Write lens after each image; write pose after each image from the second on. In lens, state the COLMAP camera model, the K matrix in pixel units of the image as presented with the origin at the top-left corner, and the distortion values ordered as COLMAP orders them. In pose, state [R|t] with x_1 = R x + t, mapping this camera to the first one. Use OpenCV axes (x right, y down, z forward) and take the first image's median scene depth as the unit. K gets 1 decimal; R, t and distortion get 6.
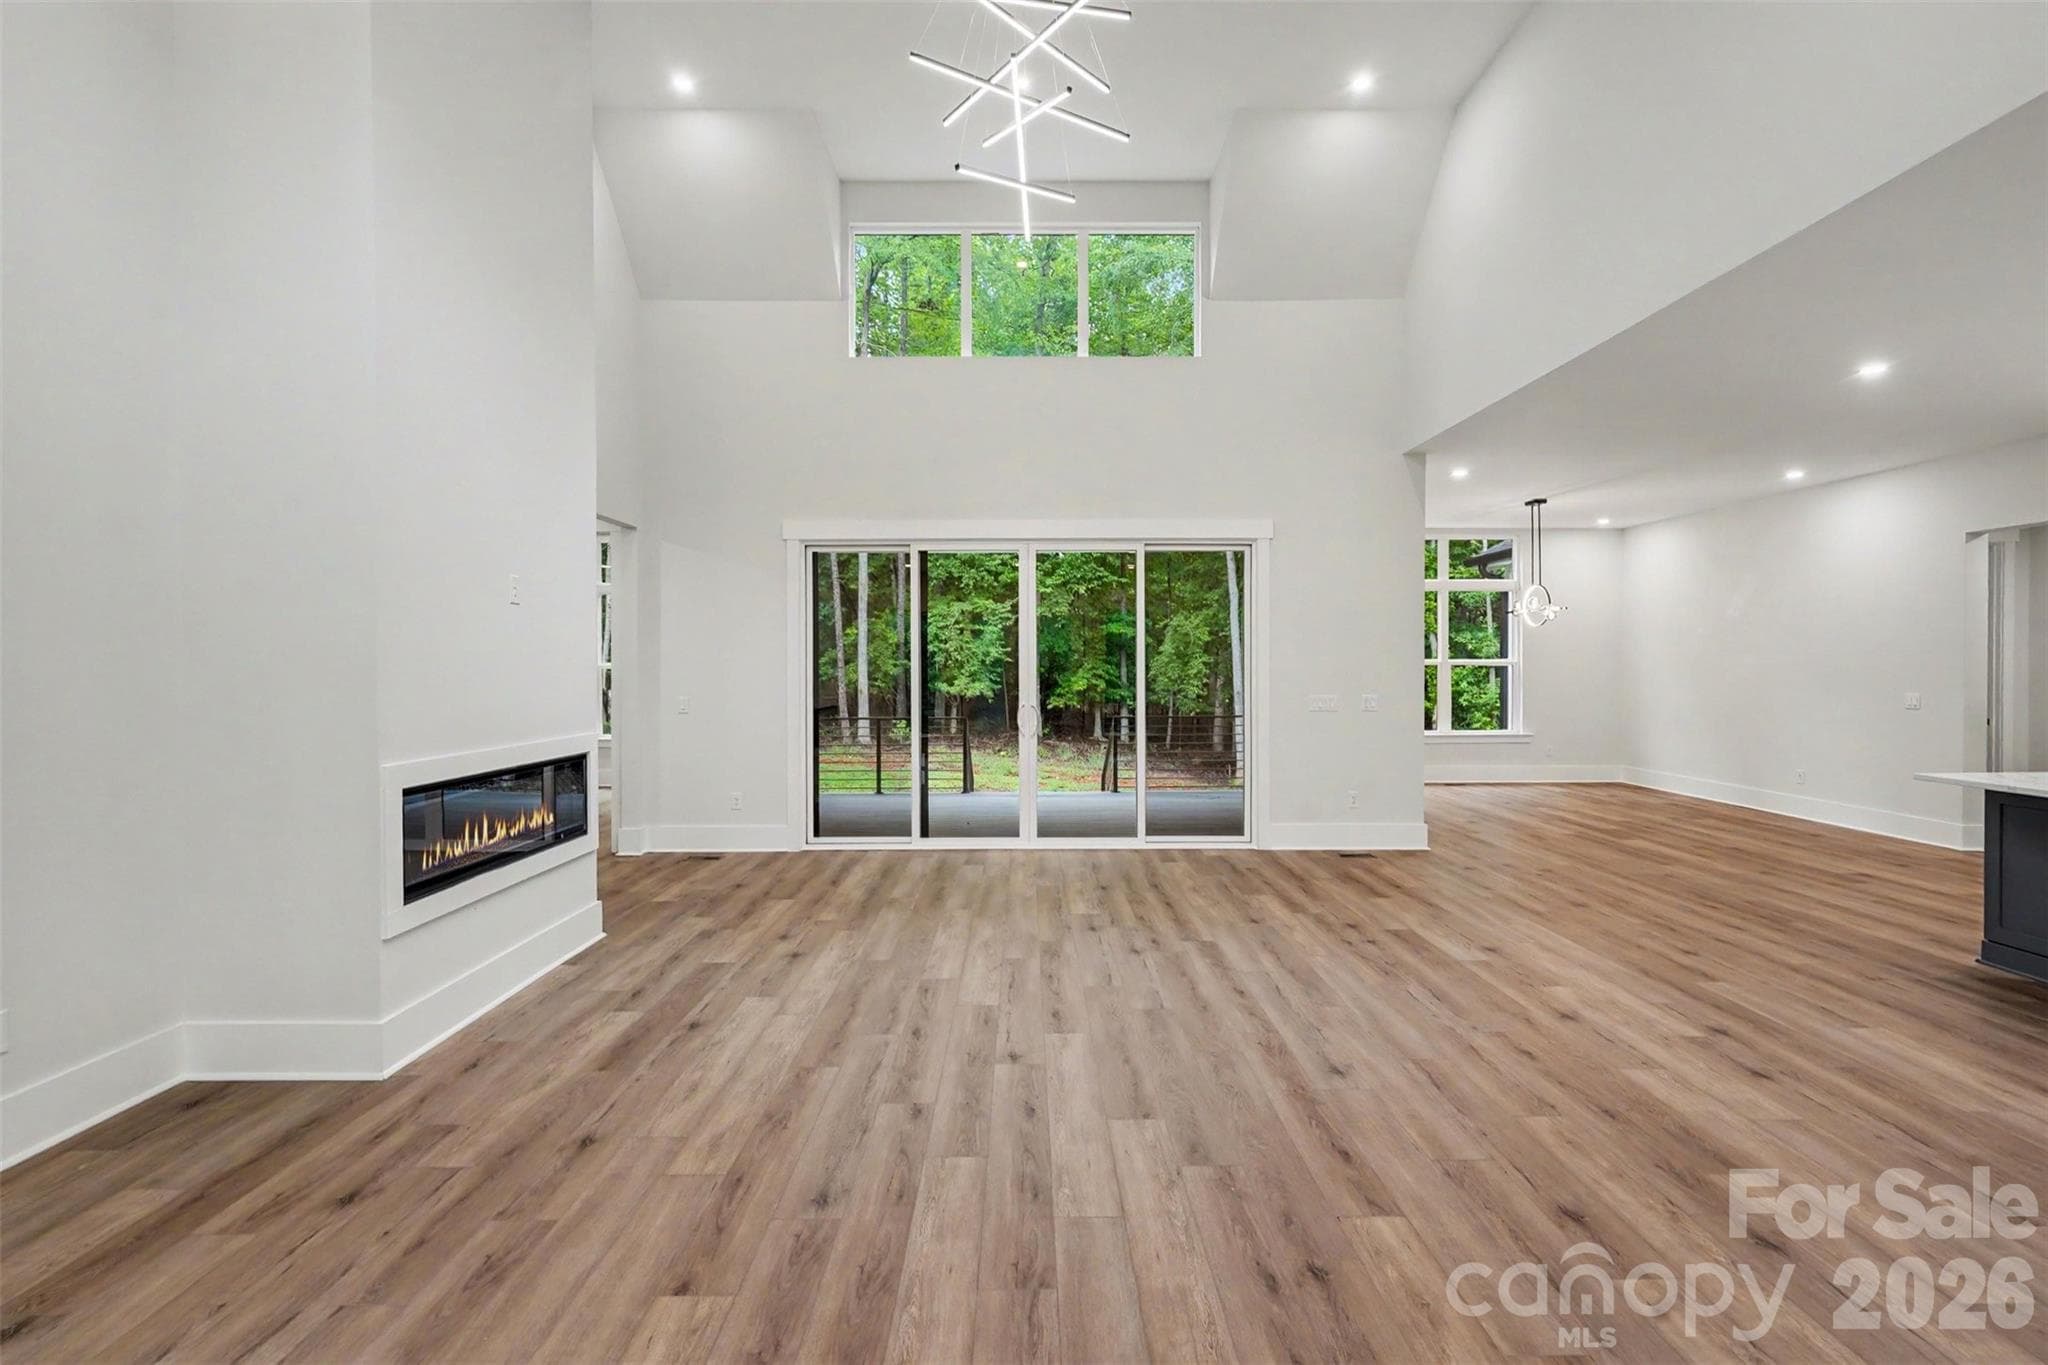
lens RADIAL K [[924.9, 0, 1017.0], [0, 924.9, 676.2], [0, 0, 1]] dist [0.019199, 0.000180]
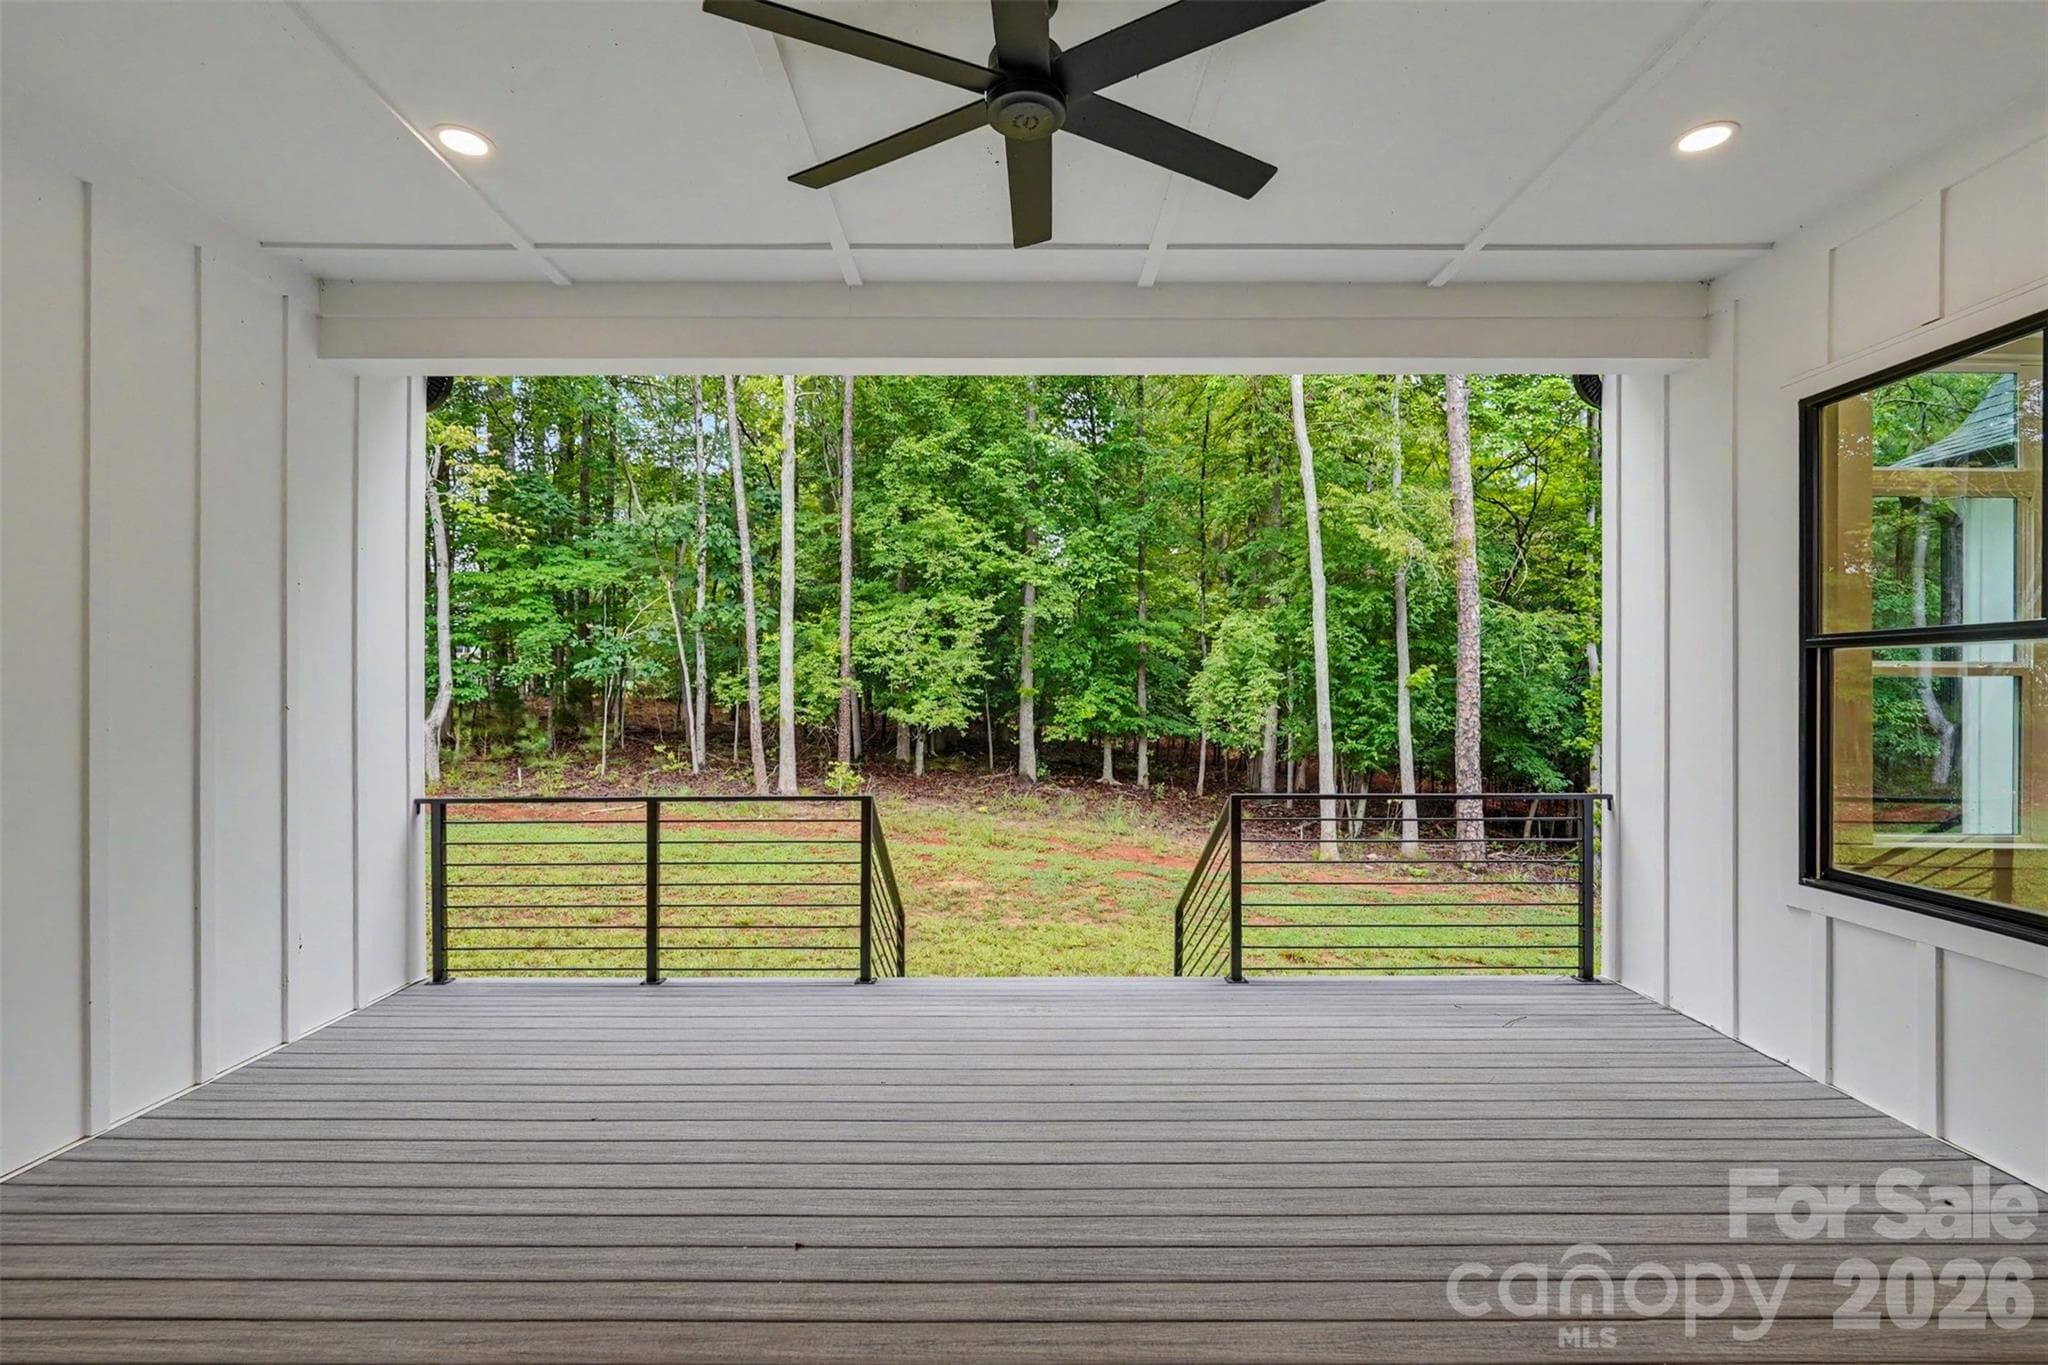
lens RADIAL K [[924.9, 0, 1019.6], [0, 924.9, 690.8], [0, 0, 1]] dist [0.019199, 0.000180]
pose [[0.999943, 0.001083, 0.010626, 0.005840], [-0.000983, 0.999956, -0.009362, -0.000624], [-0.010635, 0.009351, 0.999900, 0.272671]]
